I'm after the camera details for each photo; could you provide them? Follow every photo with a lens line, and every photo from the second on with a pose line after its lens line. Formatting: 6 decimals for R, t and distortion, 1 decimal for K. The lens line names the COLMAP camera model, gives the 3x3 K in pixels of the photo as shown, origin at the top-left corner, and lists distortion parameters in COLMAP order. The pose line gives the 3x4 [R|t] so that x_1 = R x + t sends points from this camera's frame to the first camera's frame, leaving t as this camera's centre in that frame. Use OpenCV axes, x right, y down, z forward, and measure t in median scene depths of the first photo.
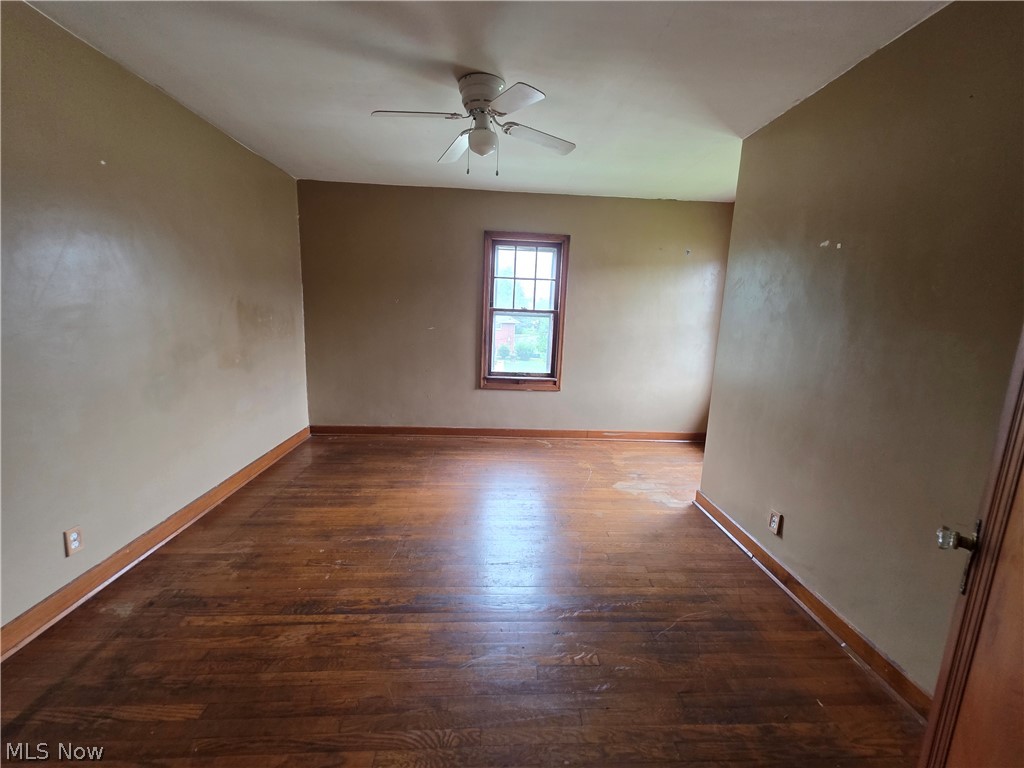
lens RADIAL K [[417.8, 0, 516.7], [0, 417.8, 385.5], [0, 0, 1]] dist [0.002426, 0.000079]
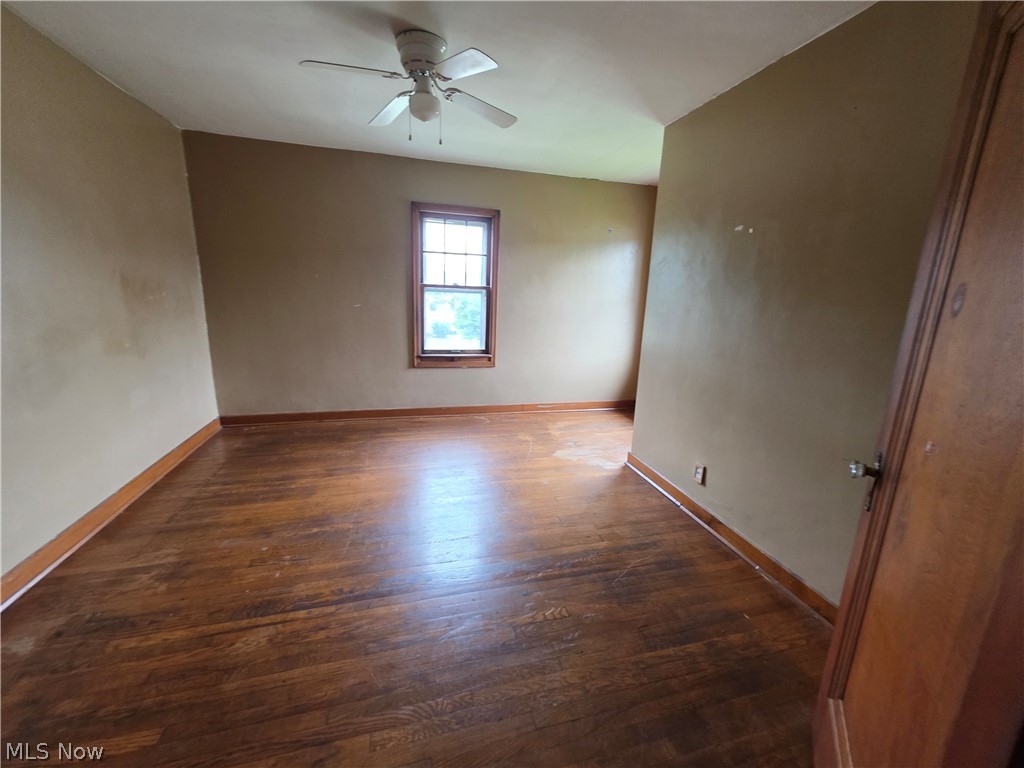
lens RADIAL K [[417.8, 0, 516.7], [0, 417.8, 385.5], [0, 0, 1]] dist [0.002426, 0.000079]
pose [[0.976729, -0.047410, 0.209170, -0.107427], [0.035635, 0.997579, 0.059712, -0.000884], [-0.211495, -0.050869, 0.976054, -0.003362]]
